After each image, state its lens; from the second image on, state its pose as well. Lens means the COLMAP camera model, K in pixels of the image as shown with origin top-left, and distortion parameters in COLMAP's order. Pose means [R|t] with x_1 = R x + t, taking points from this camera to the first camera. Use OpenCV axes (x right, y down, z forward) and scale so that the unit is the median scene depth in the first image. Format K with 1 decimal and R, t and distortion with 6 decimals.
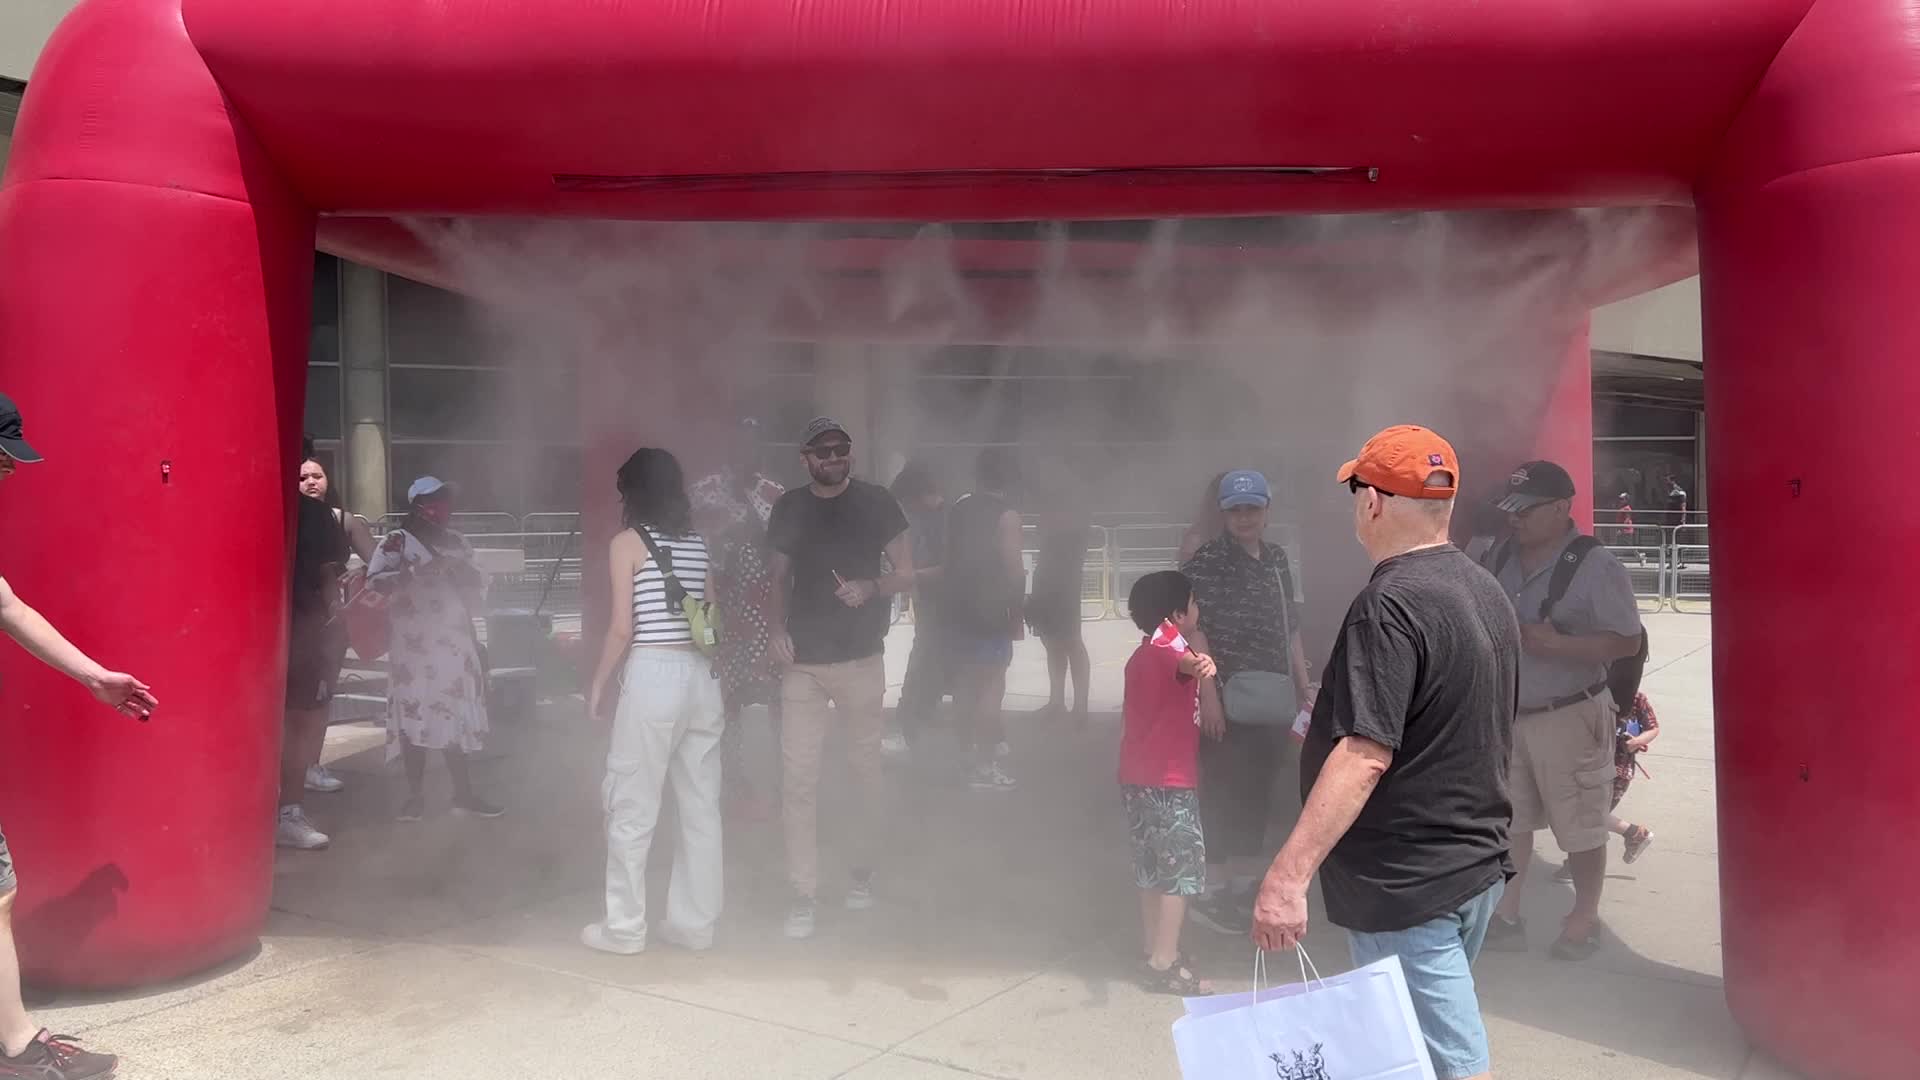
lens RADIAL K [[1584.0, 0, 961.9], [0, 1584.0, 545.1], [0, 0, 1]] dist [0.134401, -0.194772]
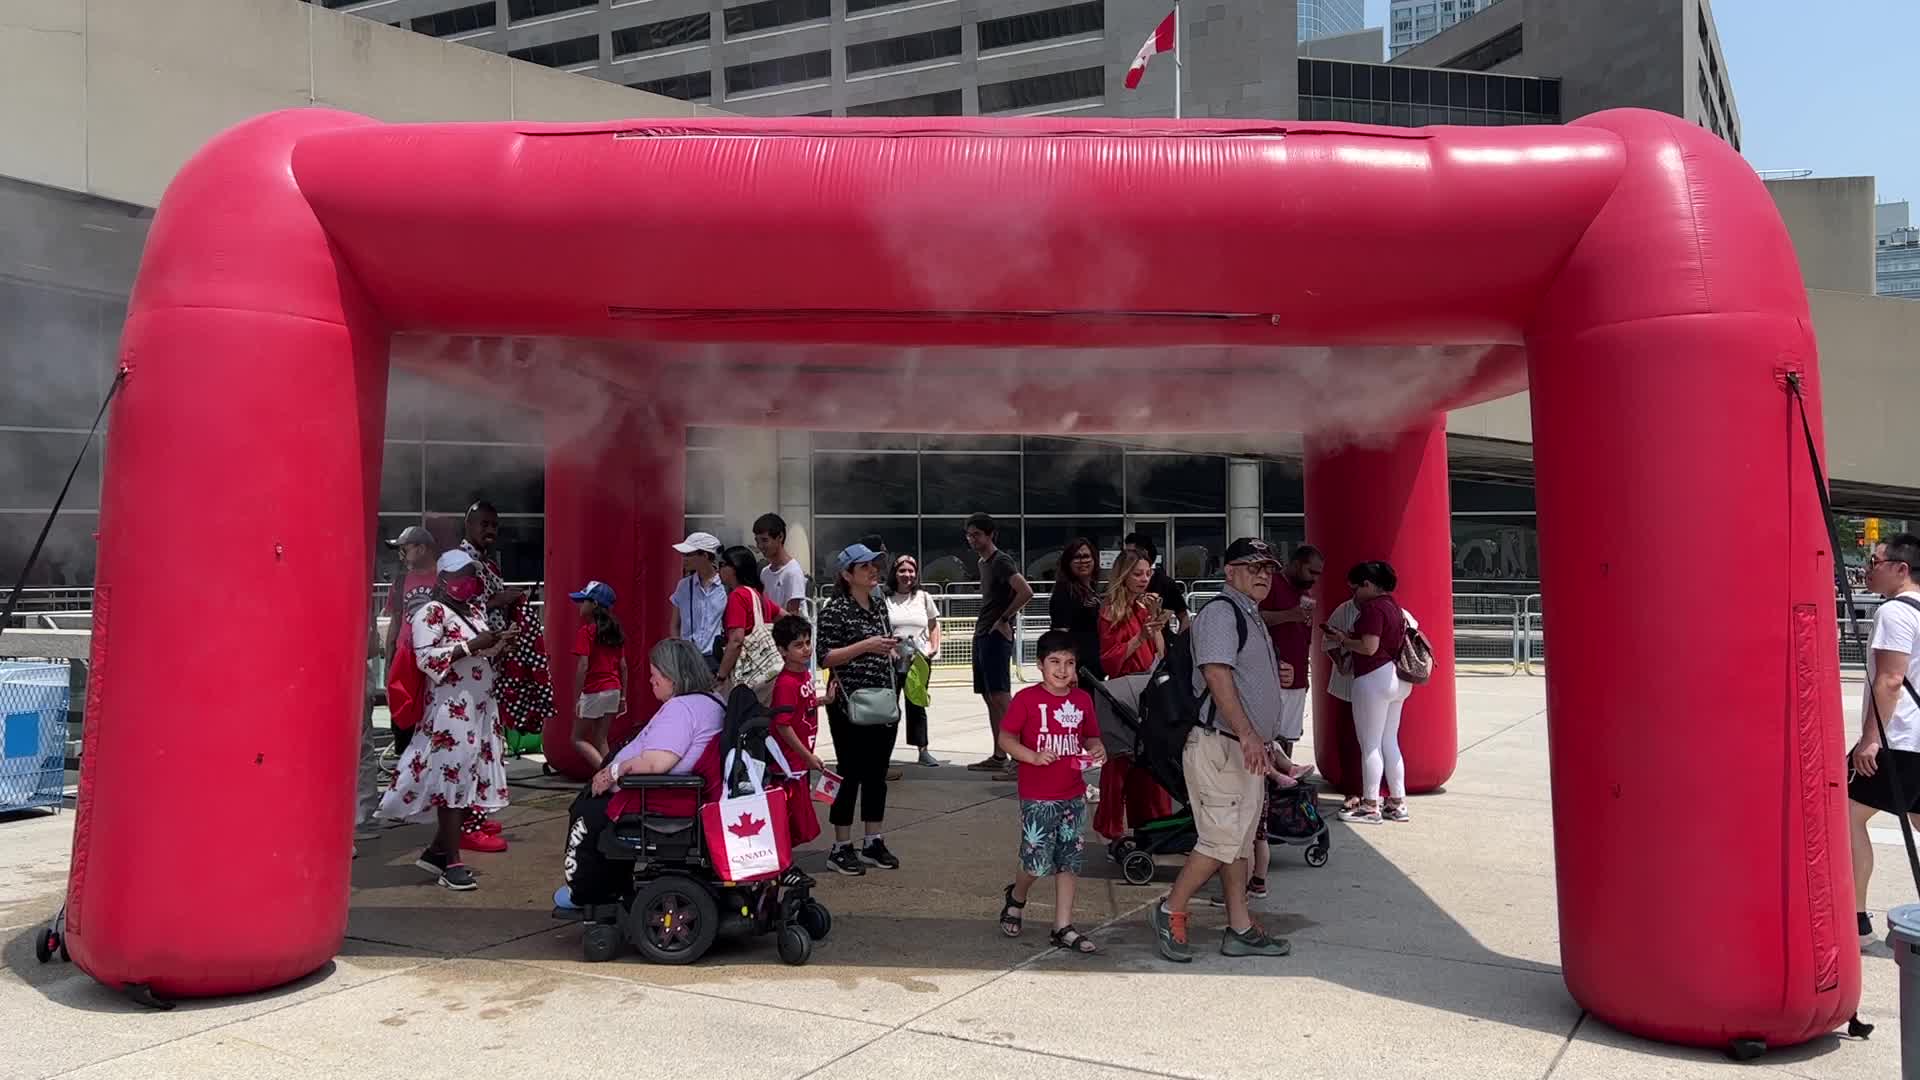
lens RADIAL K [[1598.9, 0, 966.6], [0, 1598.9, 541.5], [0, 0, 1]] dist [0.118315, -0.141035]
pose [[0.996773, 0.004378, 0.080152, -0.098470], [-0.000882, 0.999049, -0.043599, -0.002968], [-0.080267, 0.043388, 0.995829, -0.260864]]
